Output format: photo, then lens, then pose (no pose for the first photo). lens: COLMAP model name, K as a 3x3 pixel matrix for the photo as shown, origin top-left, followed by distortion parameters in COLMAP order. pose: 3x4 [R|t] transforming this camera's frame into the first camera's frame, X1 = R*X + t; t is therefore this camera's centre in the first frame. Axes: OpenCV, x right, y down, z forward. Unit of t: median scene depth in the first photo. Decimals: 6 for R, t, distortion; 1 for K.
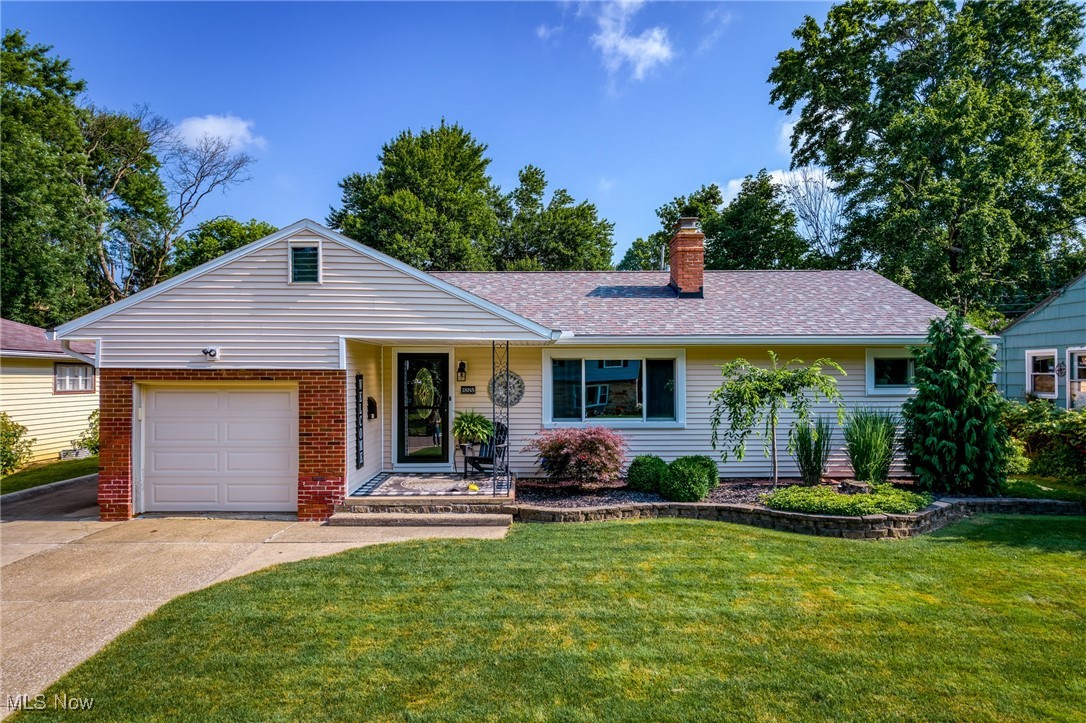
lens RADIAL K [[685.3, 0, 543.0], [0, 685.3, 361.5], [0, 0, 1]] dist [0.002704, -0.004535]
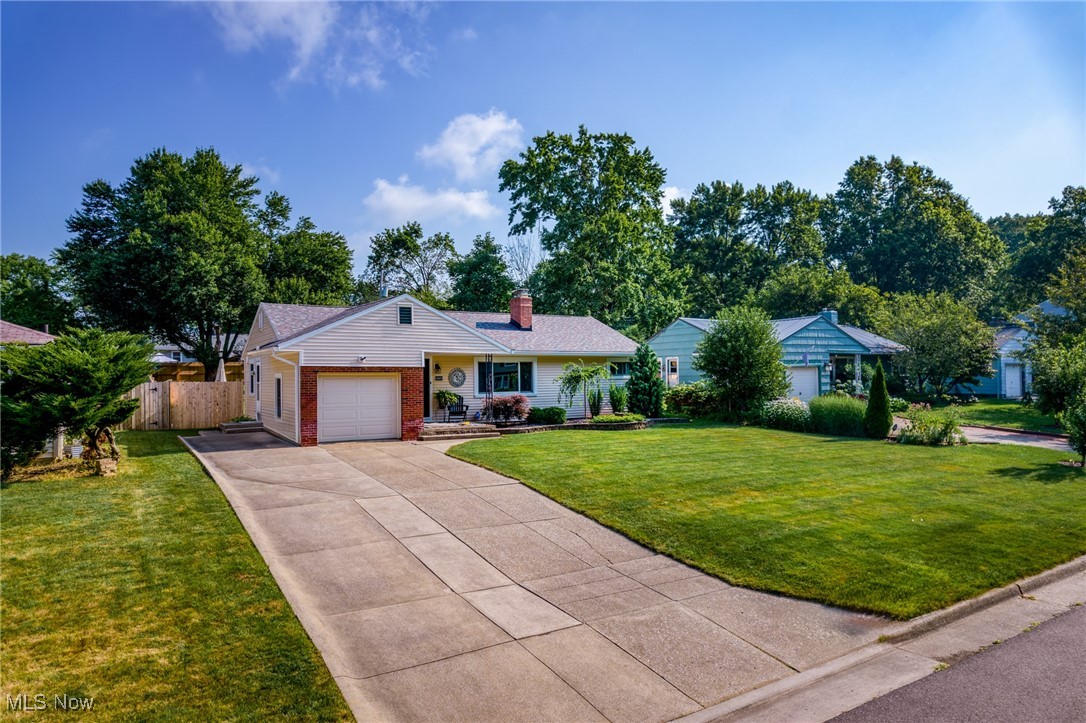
lens RADIAL K [[693.2, 0, 543.0], [0, 693.2, 361.5], [0, 0, 1]] dist [-0.006530, -0.002797]
pose [[0.852569, 0.004265, 0.522597, -0.866008], [-0.002061, 0.999986, -0.004798, 0.003726], [-0.522610, 0.003014, 0.852567, -0.784795]]
